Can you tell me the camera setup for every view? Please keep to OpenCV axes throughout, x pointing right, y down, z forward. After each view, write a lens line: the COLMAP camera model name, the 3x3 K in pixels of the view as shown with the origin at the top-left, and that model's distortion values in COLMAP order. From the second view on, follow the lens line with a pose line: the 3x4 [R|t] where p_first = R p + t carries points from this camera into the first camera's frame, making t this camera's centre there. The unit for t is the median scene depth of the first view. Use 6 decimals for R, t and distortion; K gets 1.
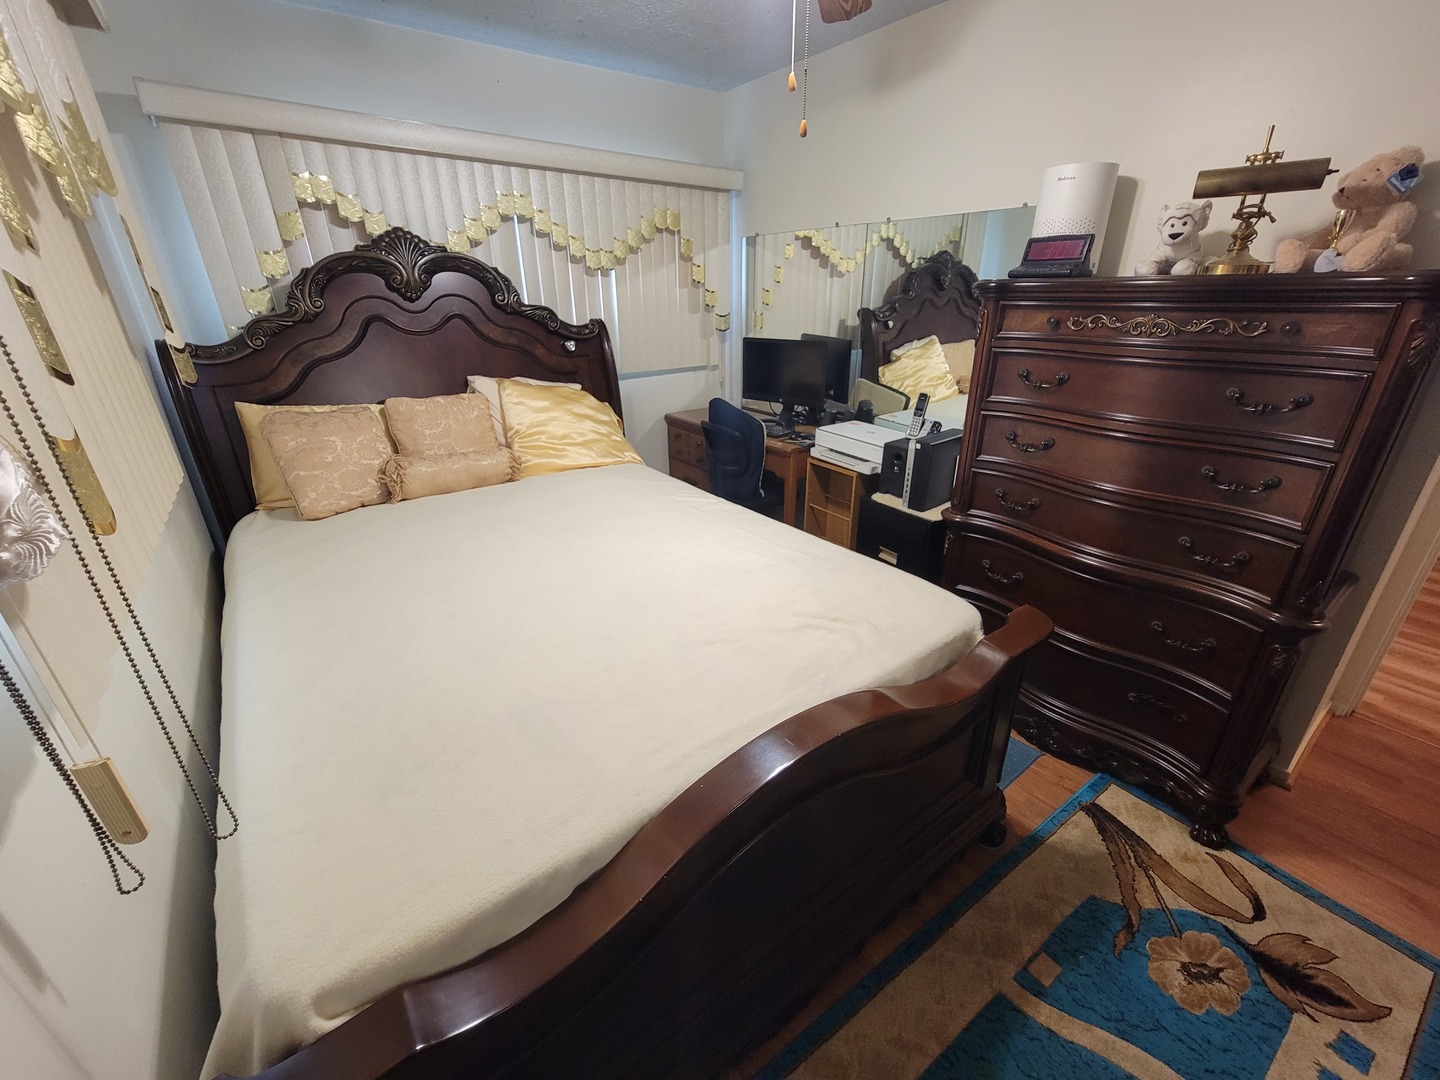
lens RADIAL K [[588.3, 0, 724.0], [0, 588.3, 549.1], [0, 0, 1]] dist [-0.006563, 0.003076]
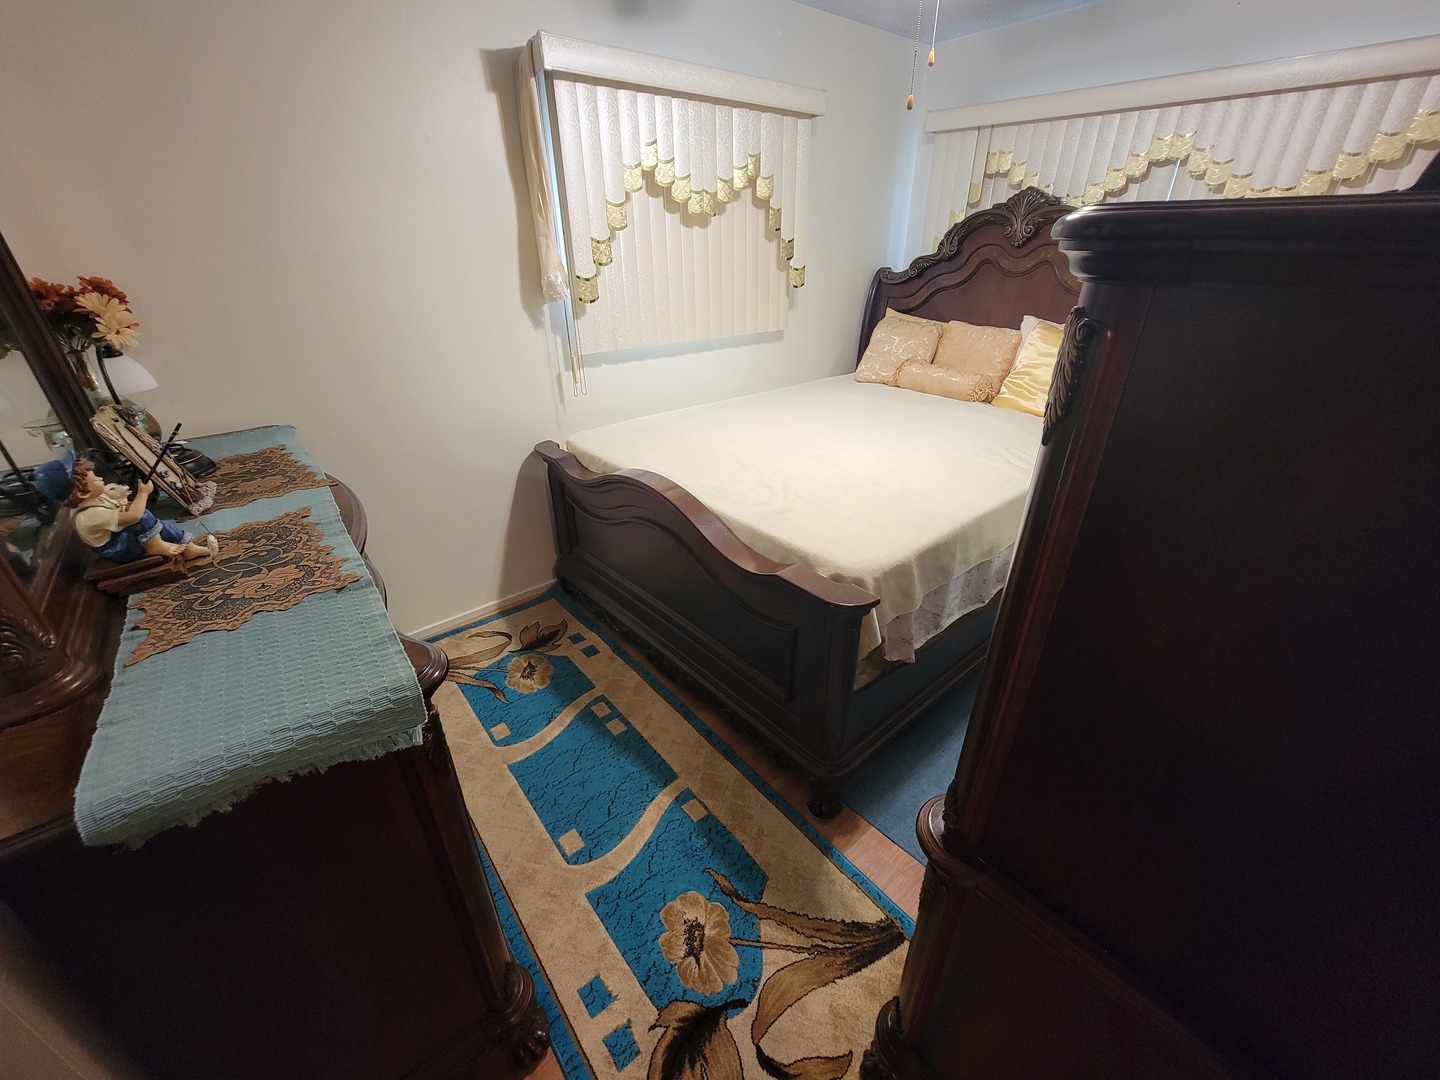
lens RADIAL K [[588.3, 0, 725.5], [0, 588.3, 549.6], [0, 0, 1]] dist [-0.006563, 0.003076]
pose [[0.069803, 0.466514, -0.881755, 1.341446], [-0.396727, 0.823985, 0.404544, -0.255047], [0.915279, 0.321578, 0.242596, 0.560569]]
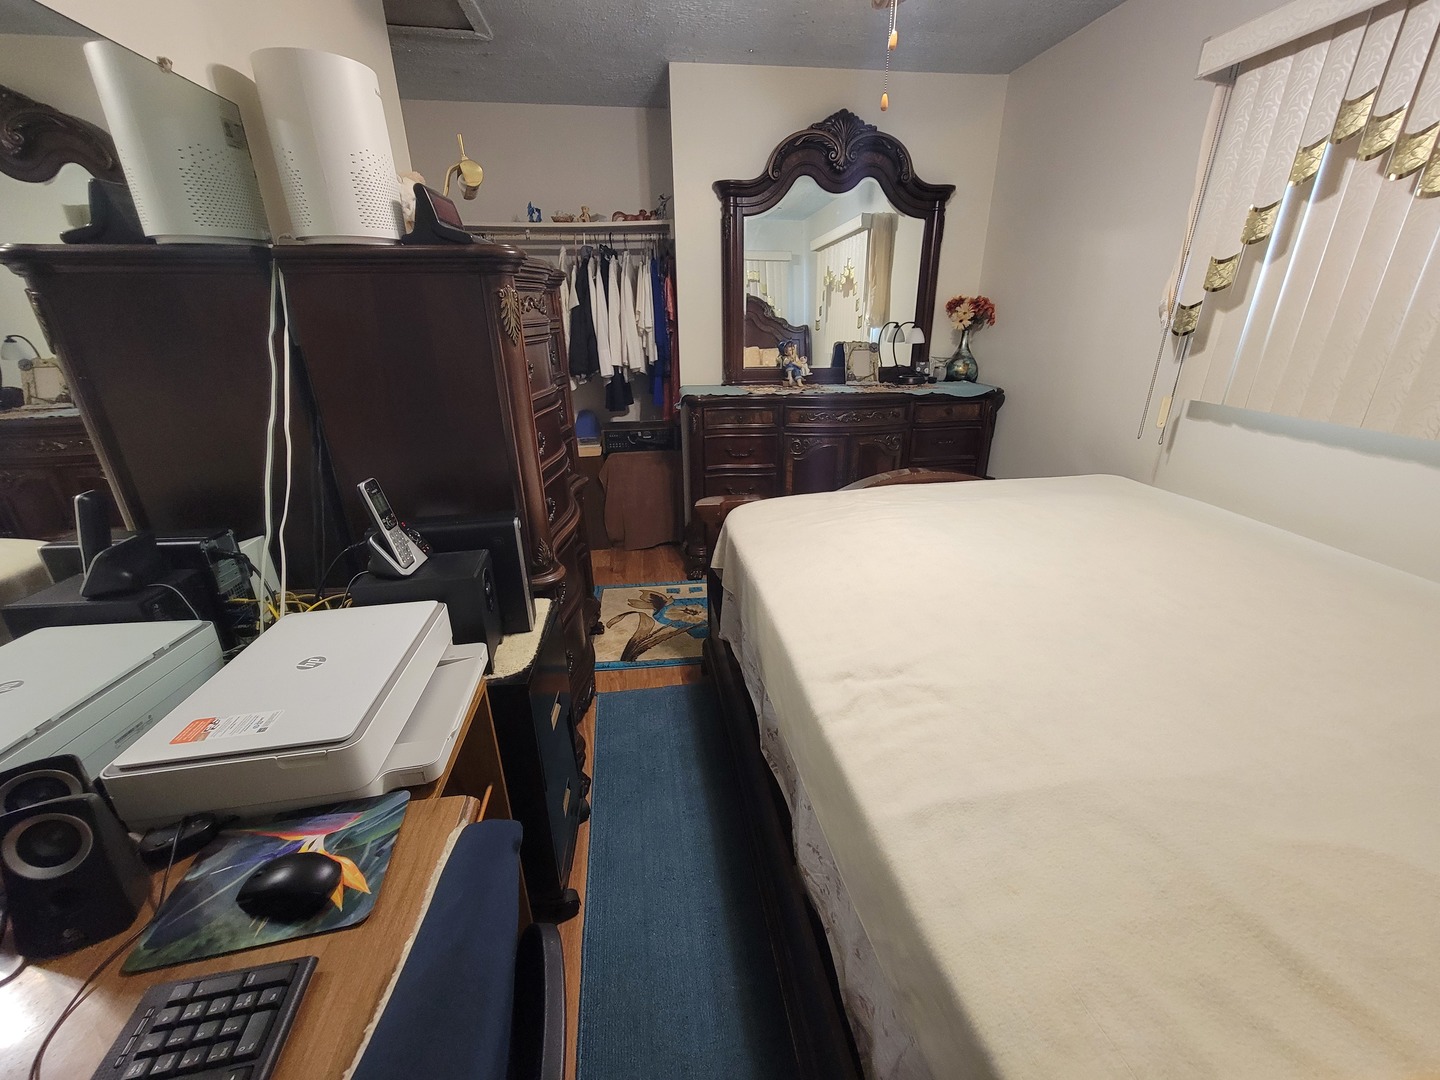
lens RADIAL K [[588.3, 0, 729.4], [0, 588.3, 539.0], [0, 0, 1]] dist [-0.006563, 0.003076]
pose [[-0.882114, -0.154507, 0.444975, -0.177439], [0.204479, 0.725414, 0.657239, -0.762852], [-0.424339, 0.670748, -0.608304, 1.942535]]
